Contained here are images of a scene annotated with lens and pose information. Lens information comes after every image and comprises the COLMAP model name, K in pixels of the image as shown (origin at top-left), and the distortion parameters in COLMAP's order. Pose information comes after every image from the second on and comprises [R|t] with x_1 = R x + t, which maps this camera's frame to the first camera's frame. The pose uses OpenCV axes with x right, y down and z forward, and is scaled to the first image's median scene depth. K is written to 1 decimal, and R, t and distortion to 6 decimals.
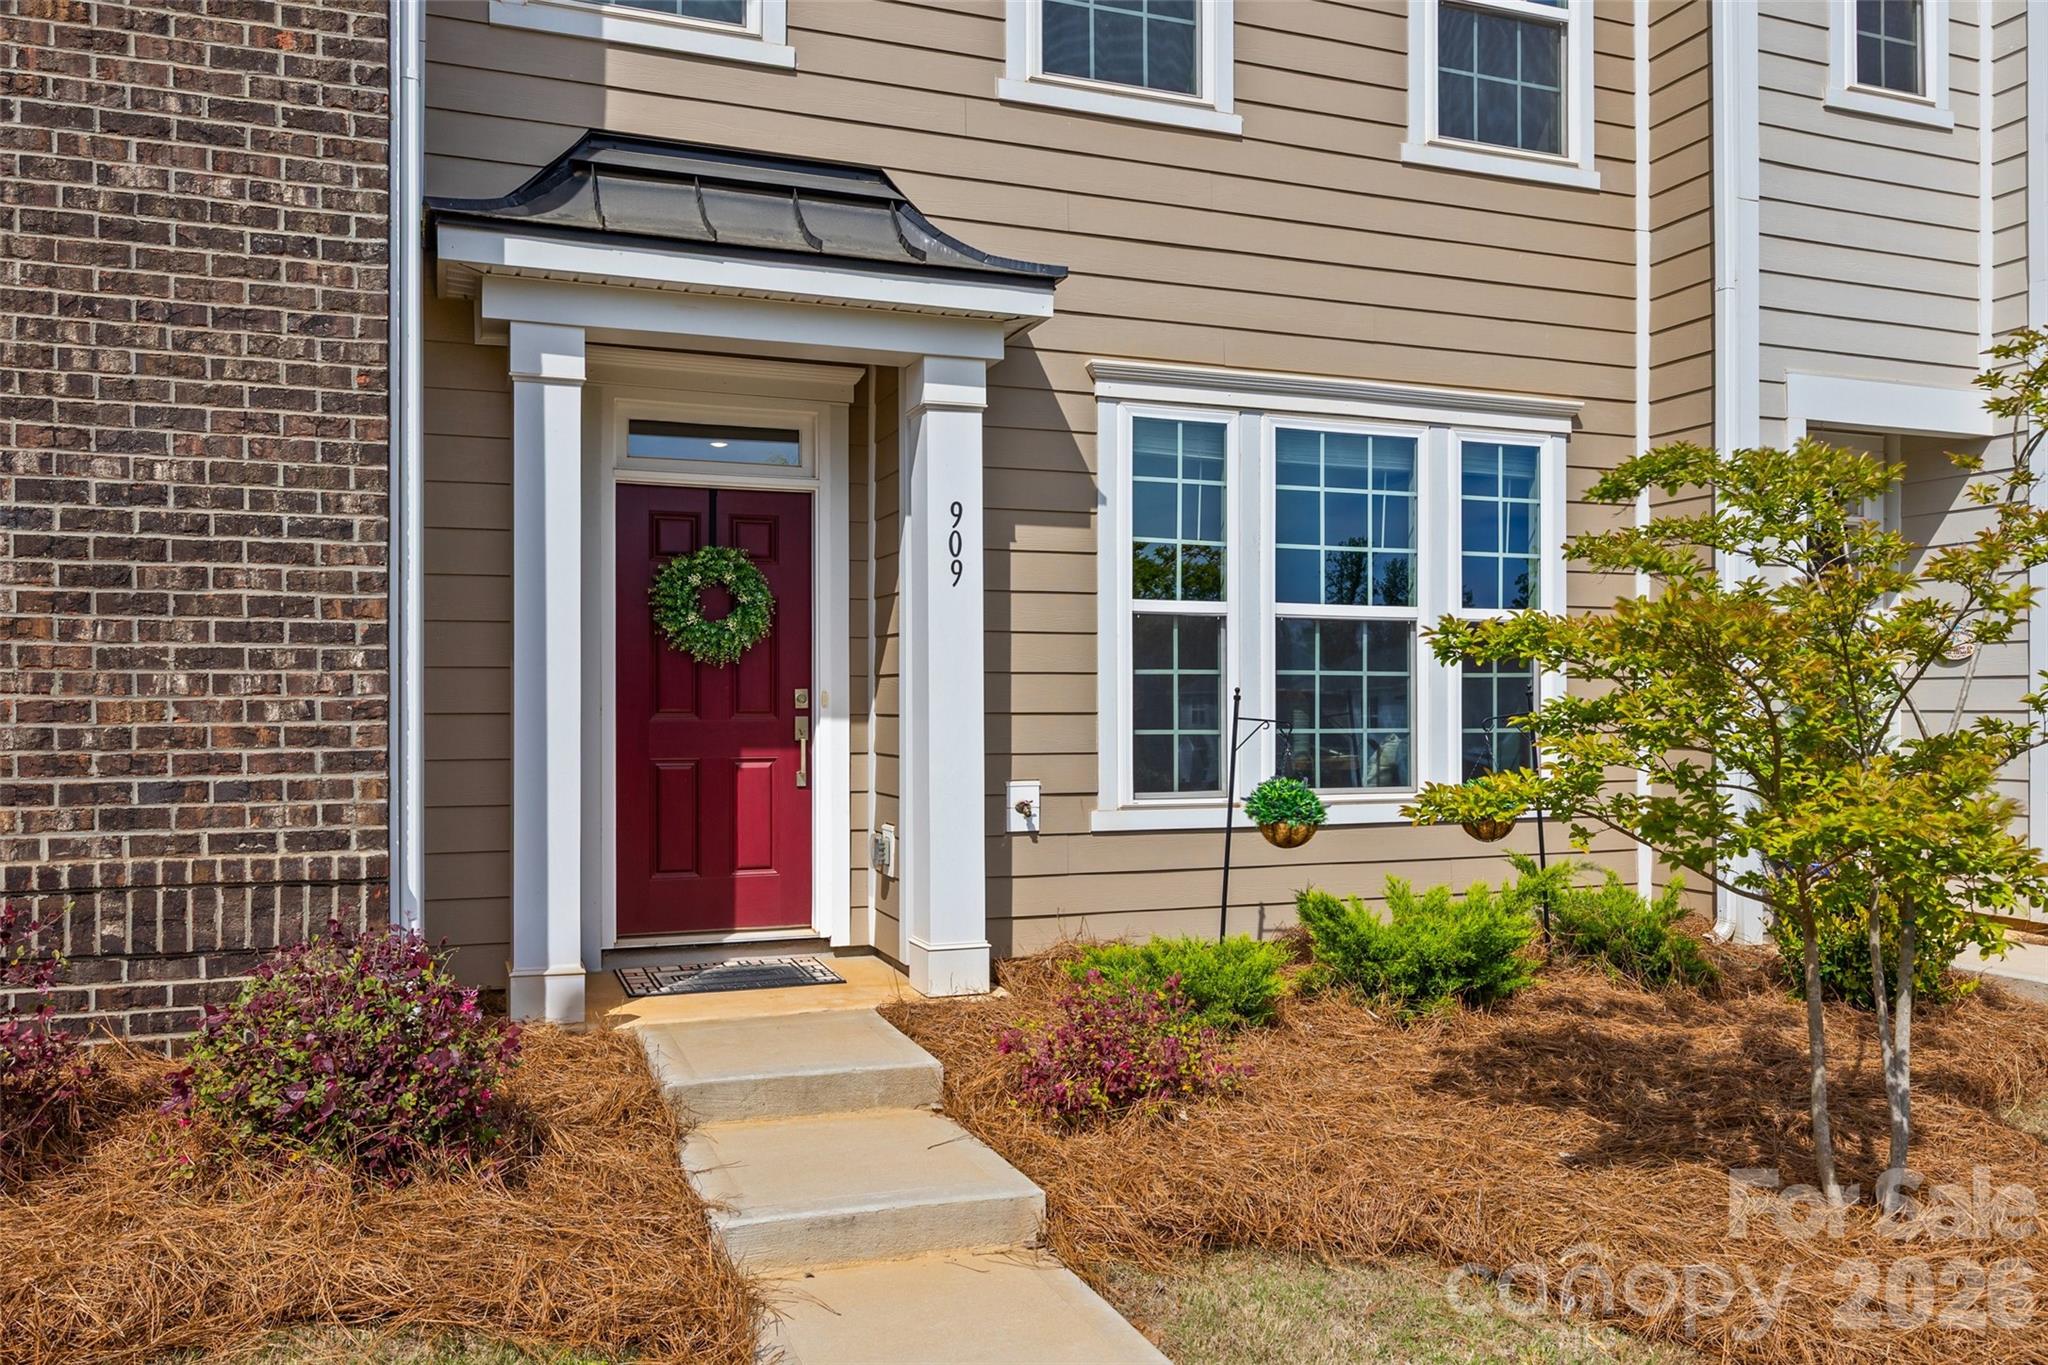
lens RADIAL K [[2535.8, 0, 1024.0], [0, 2535.8, 682.5], [0, 0, 1]] dist [0.008008, -0.013286]
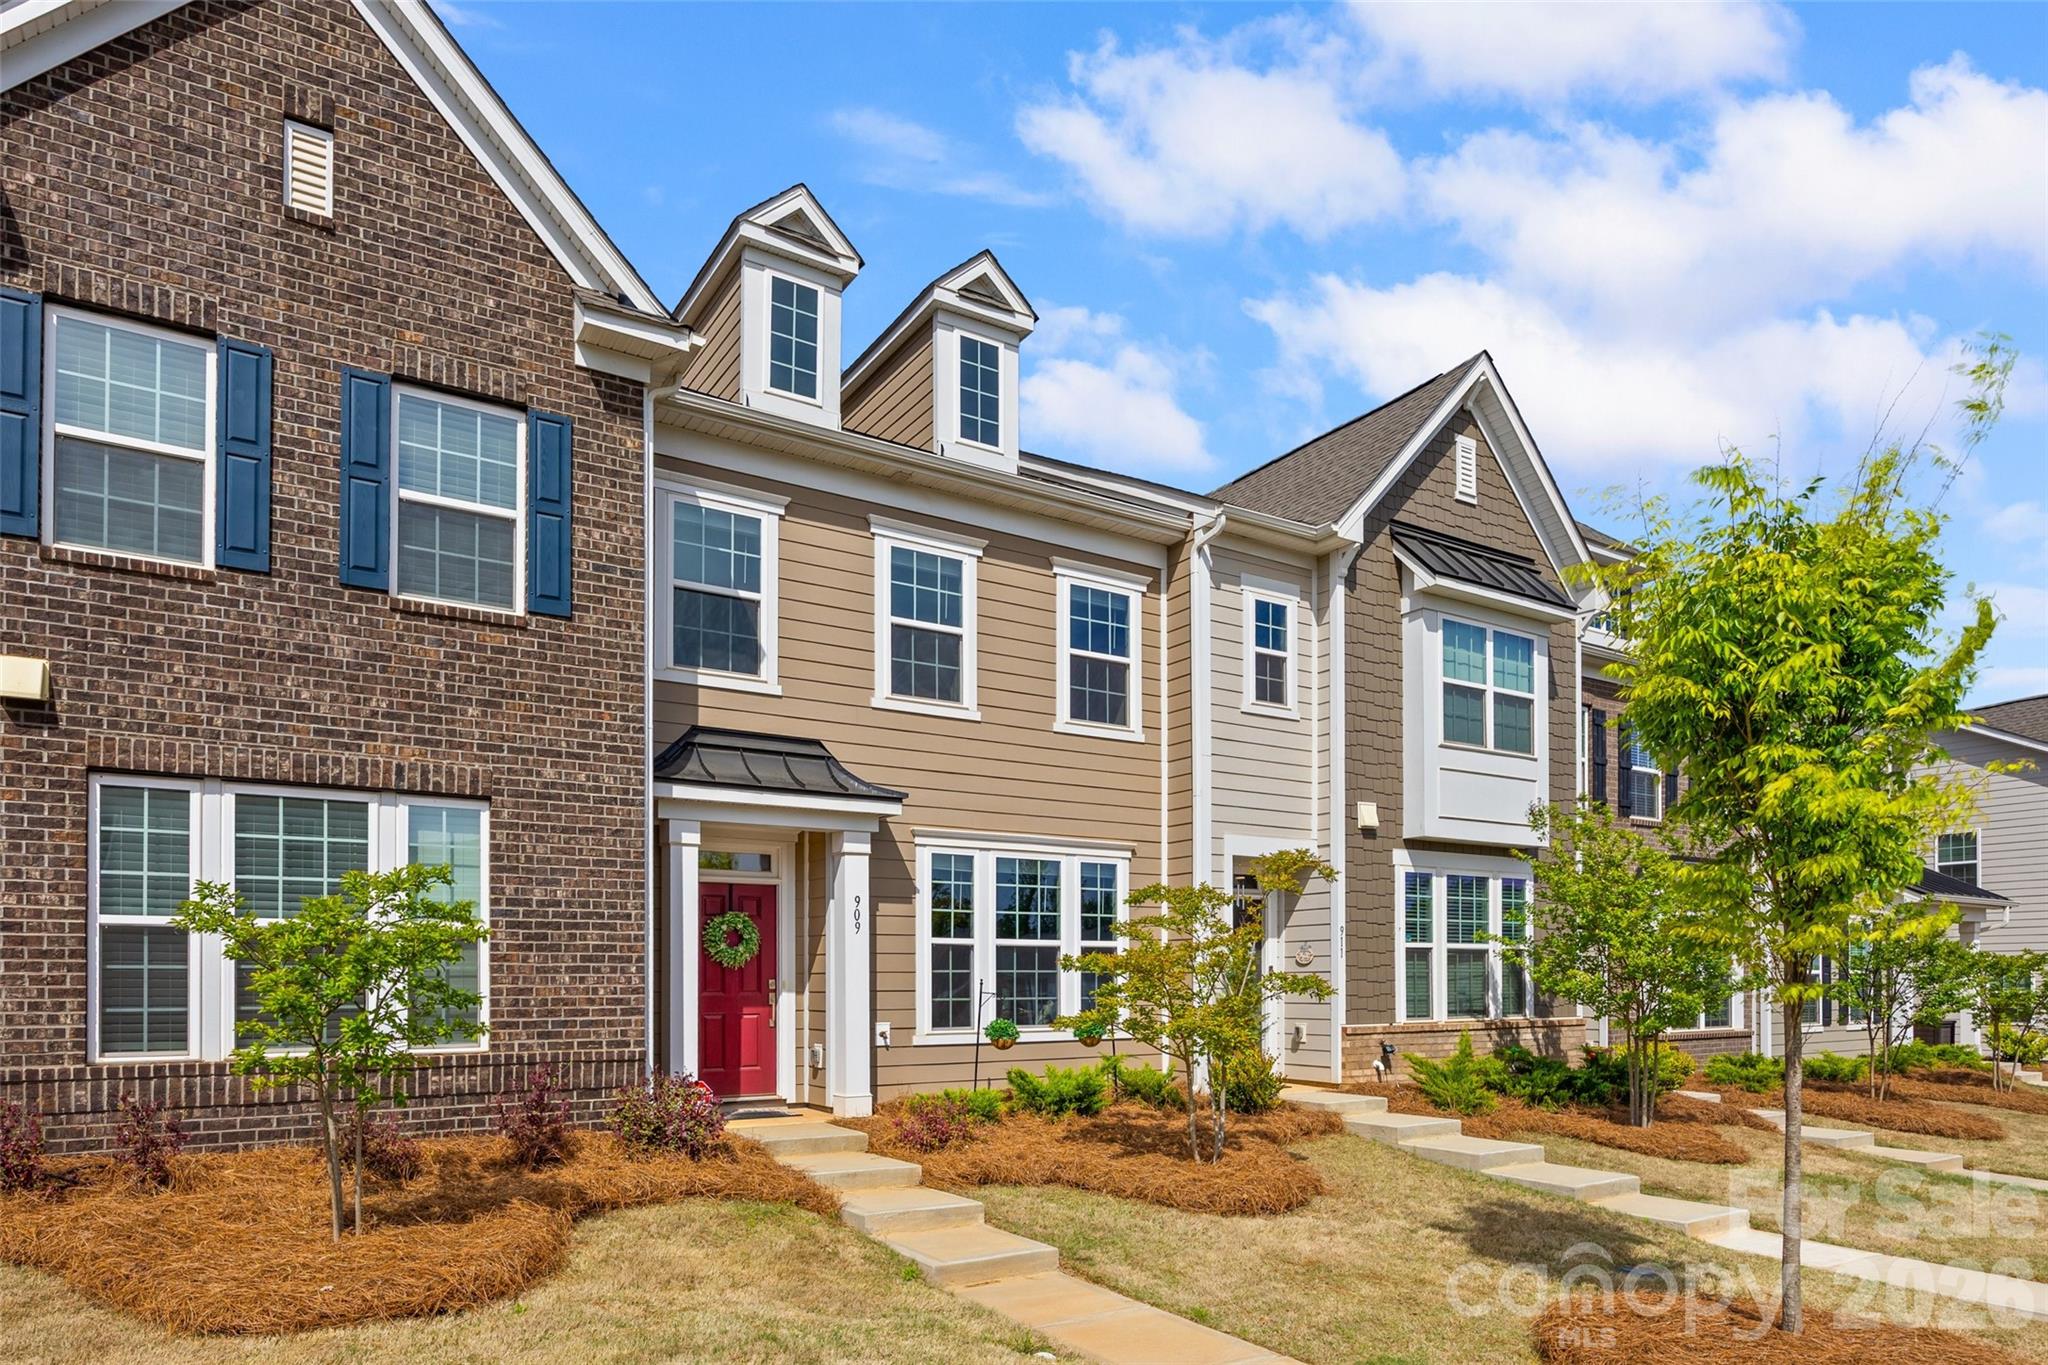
lens RADIAL K [[1627.1, 0, 1068.3], [0, 1627.1, 682.8], [0, 0, 1]] dist [-0.008974, -0.002402]
pose [[0.988428, 0.023101, 0.149919, -0.071832], [0.003393, 0.984721, -0.174106, -0.005888], [-0.151651, 0.172600, 0.973248, -0.542092]]
